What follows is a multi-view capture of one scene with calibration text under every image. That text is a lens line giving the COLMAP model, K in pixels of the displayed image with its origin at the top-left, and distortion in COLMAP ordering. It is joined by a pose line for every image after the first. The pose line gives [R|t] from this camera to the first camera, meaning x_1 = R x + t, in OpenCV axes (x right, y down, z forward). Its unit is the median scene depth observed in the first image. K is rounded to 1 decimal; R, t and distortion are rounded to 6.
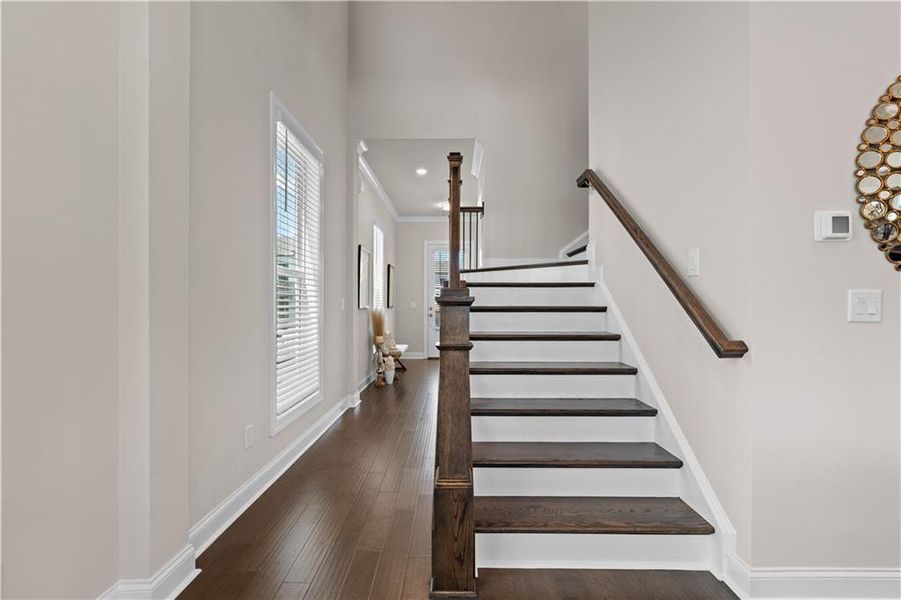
lens RADIAL K [[402.5, 0, 449.5], [0, 402.5, 304.8], [0, 0, 1]] dist [-0.004512, -0.000536]
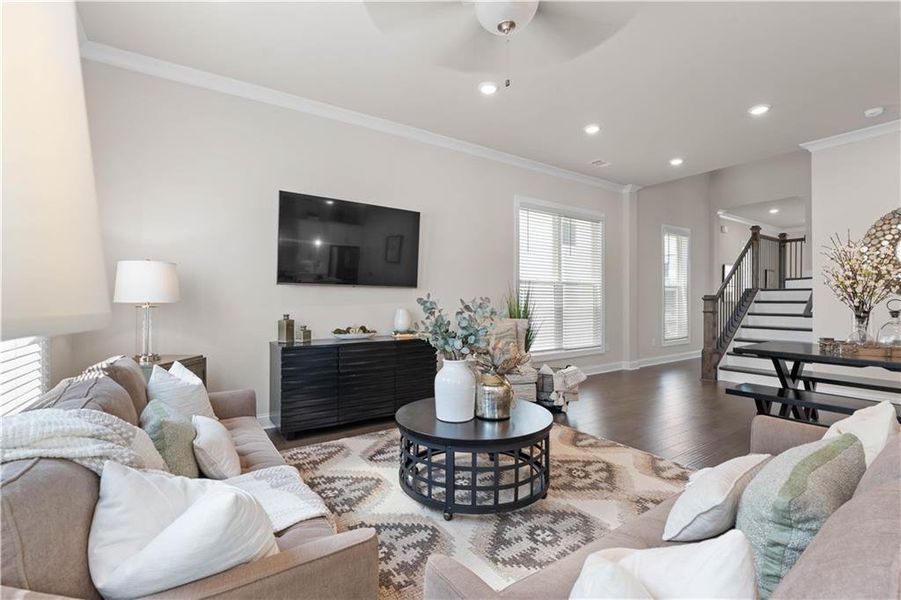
lens RADIAL K [[402.5, 0, 448.5], [0, 402.5, 304.7], [0, 0, 1]] dist [-0.004512, -0.000536]
pose [[0.564427, 0.011627, -0.825401, 0.595747], [0.000921, 0.999891, 0.014715, -0.005536], [0.825482, -0.009066, 0.564355, -1.039686]]
